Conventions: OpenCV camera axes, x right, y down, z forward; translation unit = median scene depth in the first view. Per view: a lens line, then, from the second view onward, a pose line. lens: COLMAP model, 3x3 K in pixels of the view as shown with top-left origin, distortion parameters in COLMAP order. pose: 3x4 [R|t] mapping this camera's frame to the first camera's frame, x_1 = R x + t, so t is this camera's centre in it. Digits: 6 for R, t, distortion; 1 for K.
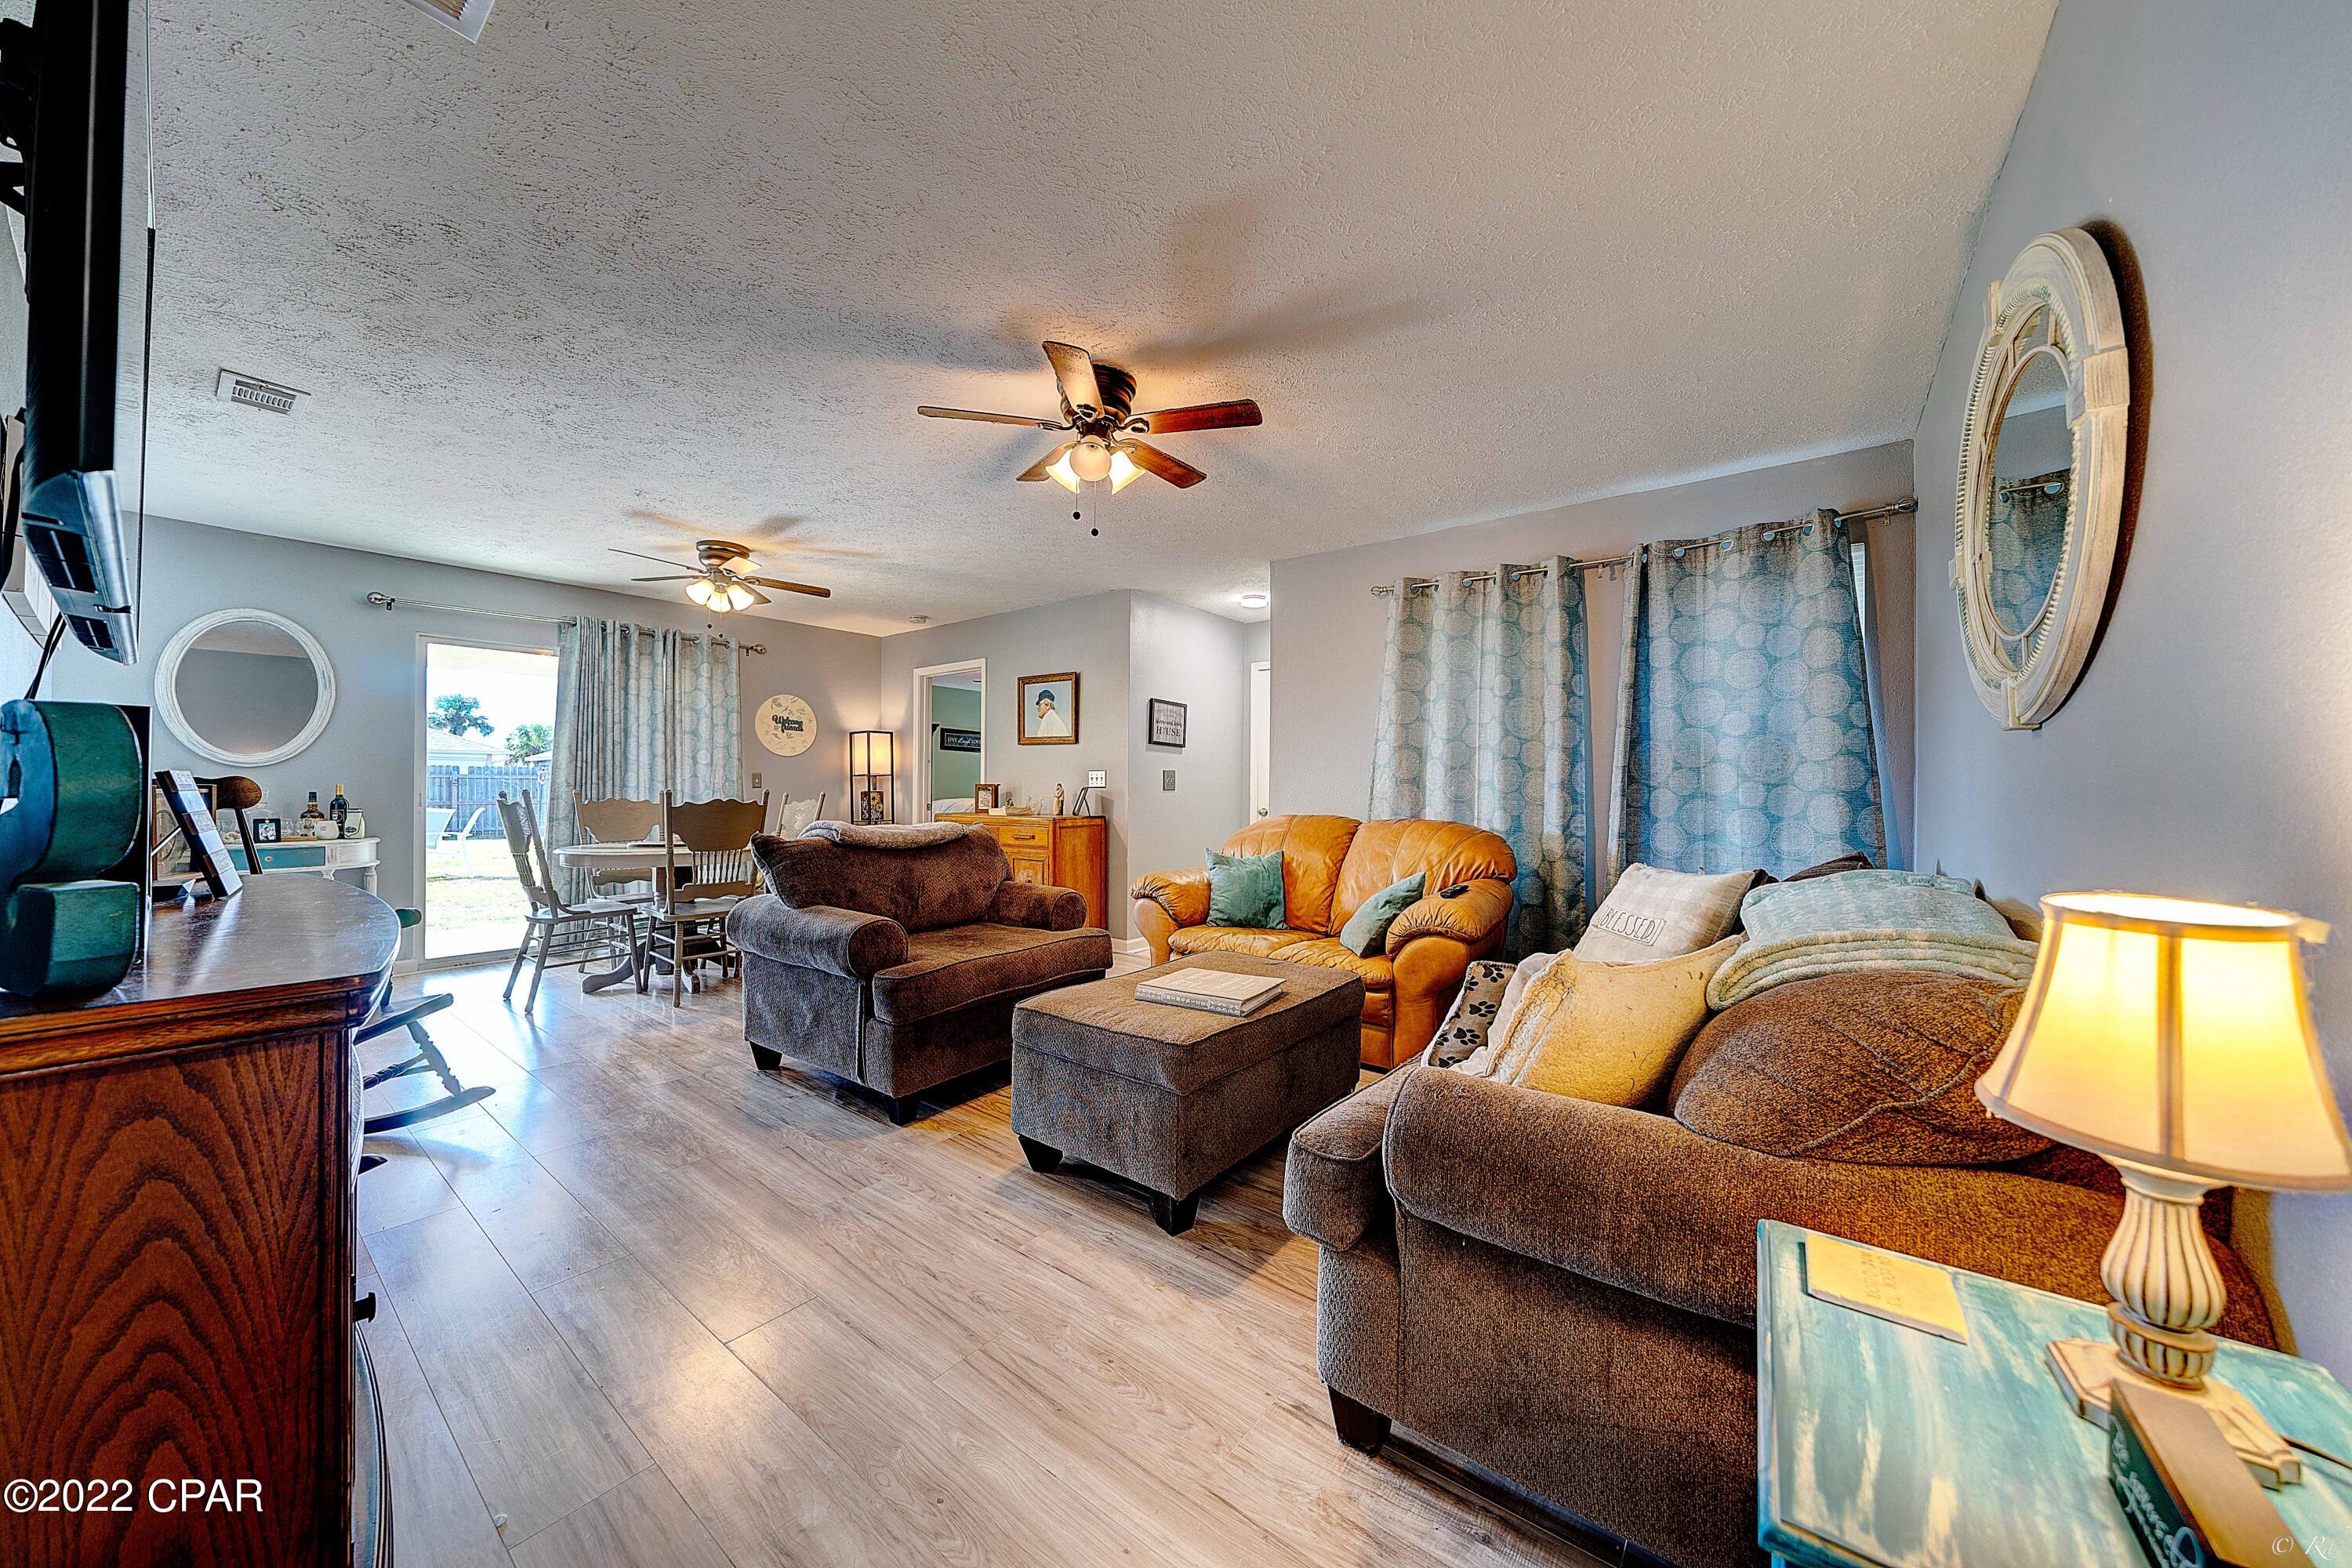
lens RADIAL K [[811.2, 0, 1161.9], [0, 811.2, 777.1], [0, 0, 1]] dist [-0.002297, -0.000139]
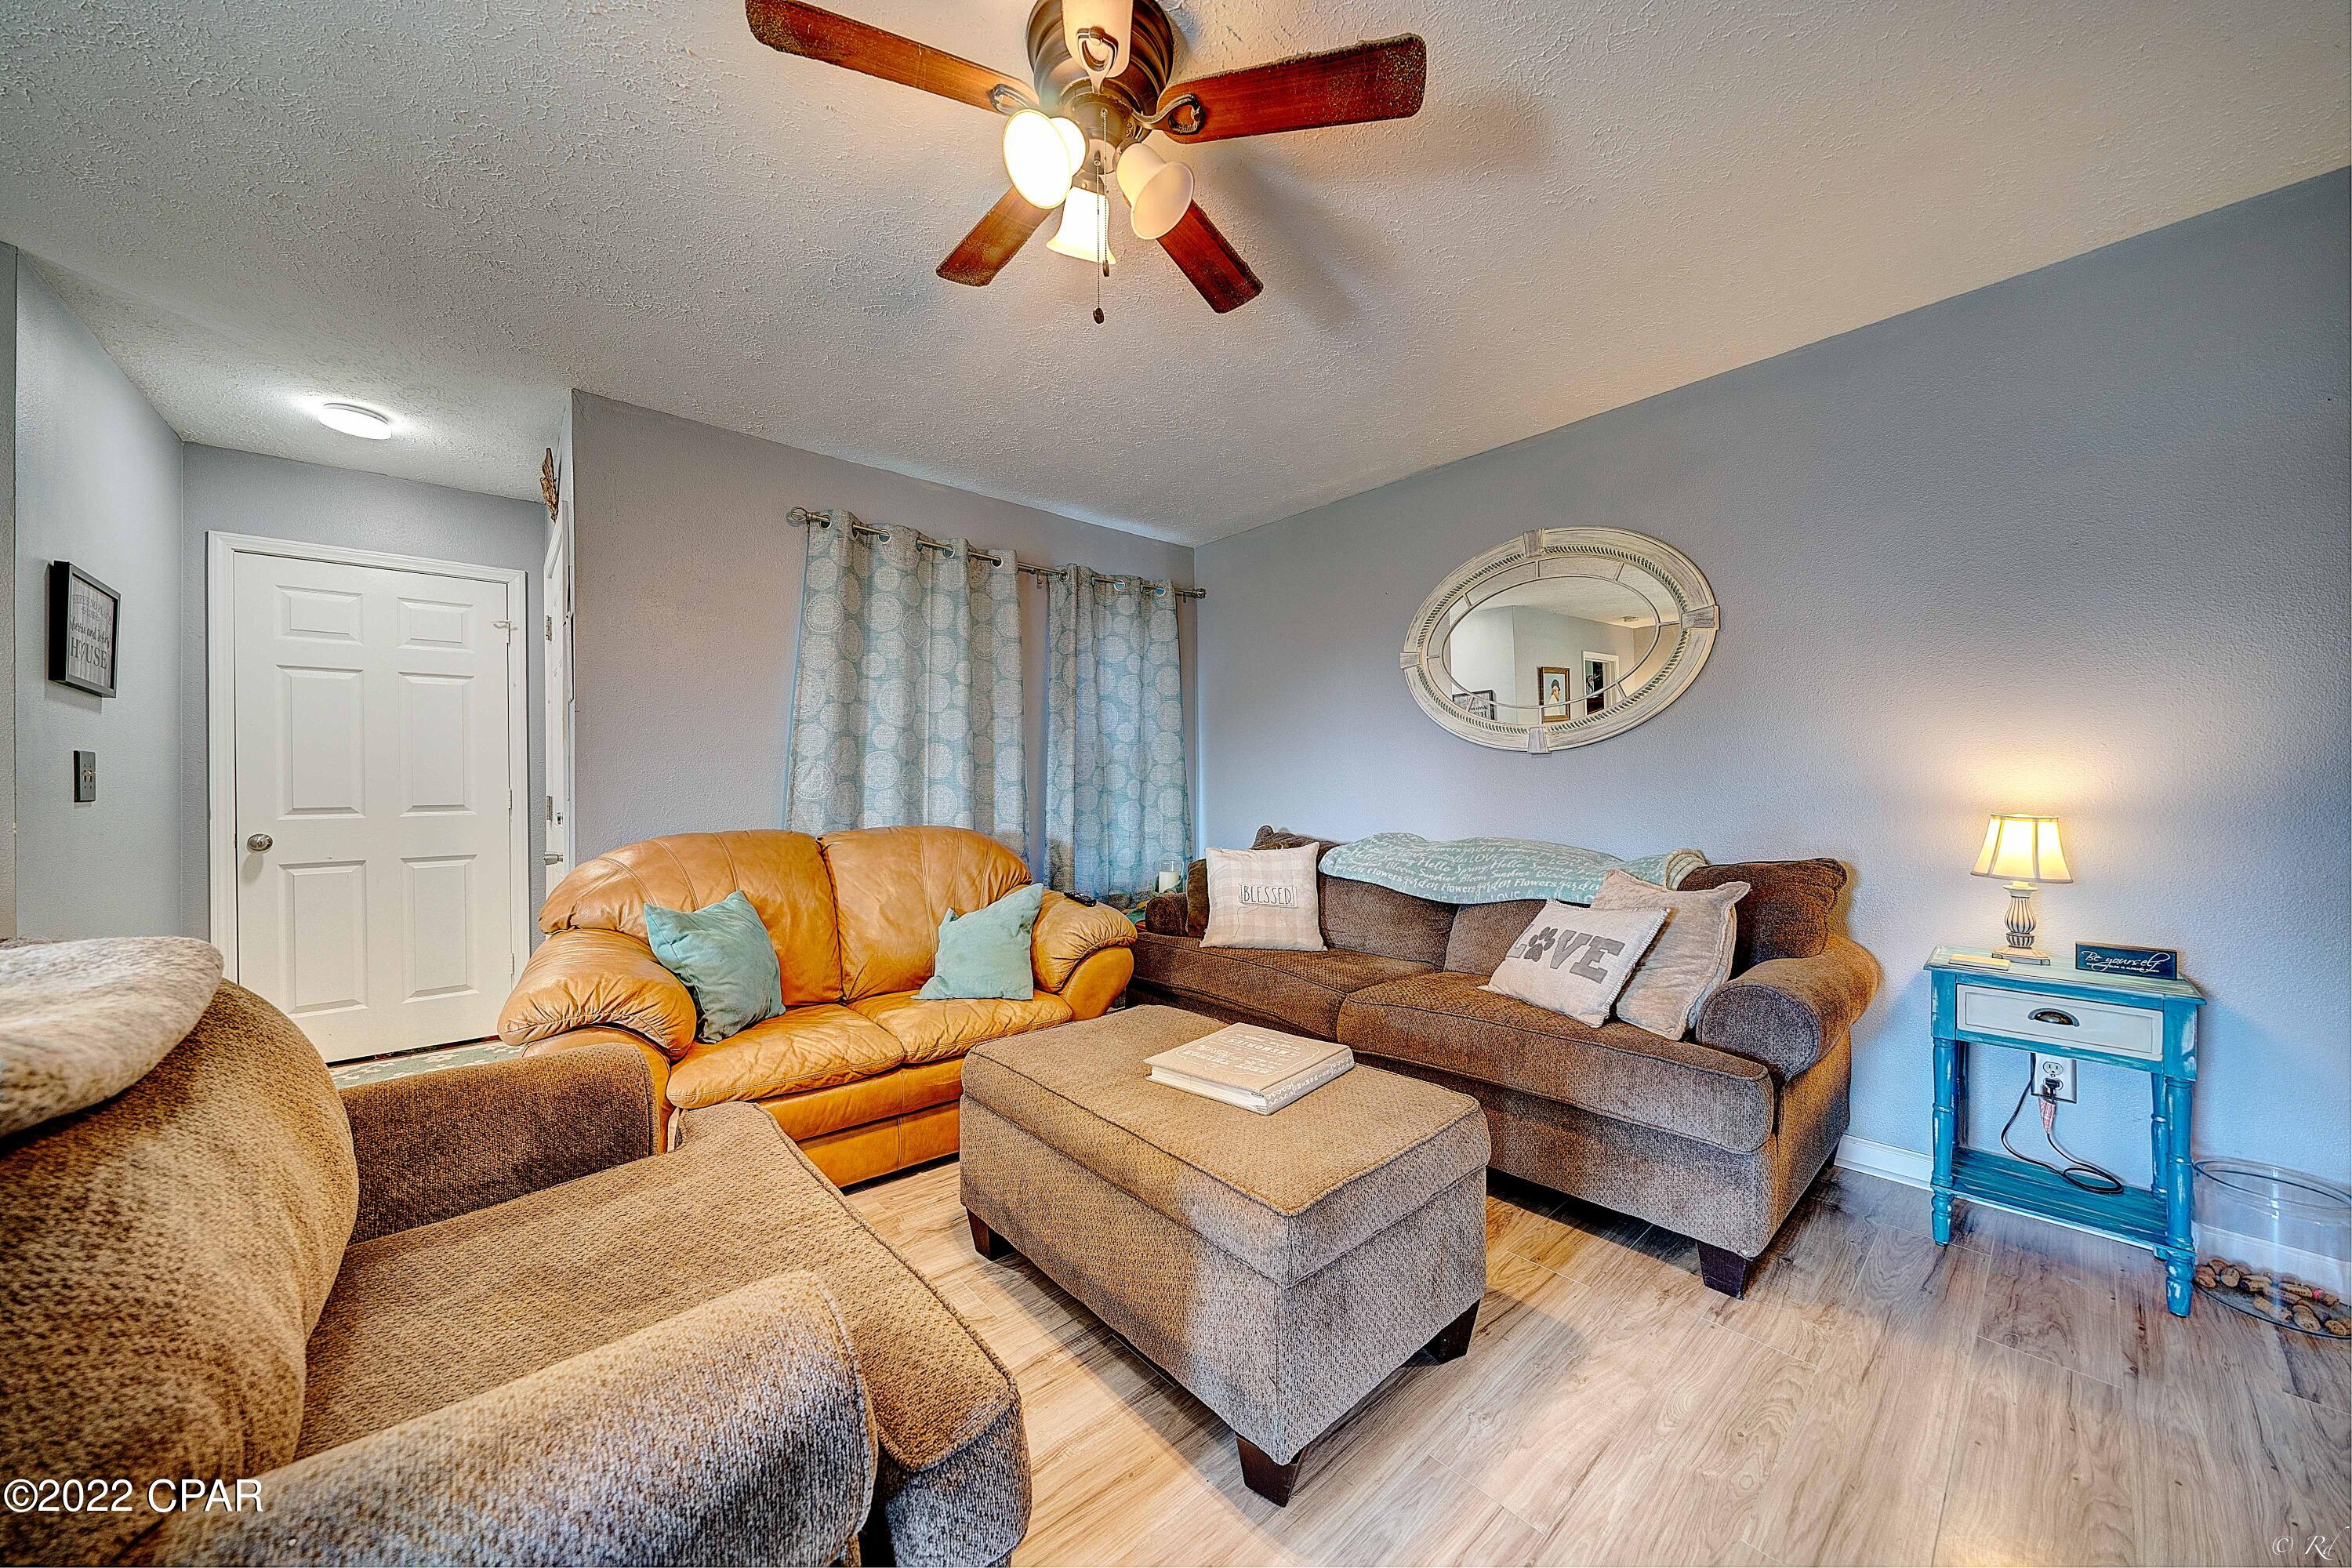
lens RADIAL K [[811.2, 0, 1175.1], [0, 811.2, 781.2], [0, 0, 1]] dist [-0.002297, -0.000139]
pose [[0.175493, -0.002499, 0.984478, -0.491506], [-0.004898, 0.999982, 0.003412, 0.004107], [-0.984469, -0.005421, 0.175477, 0.690135]]
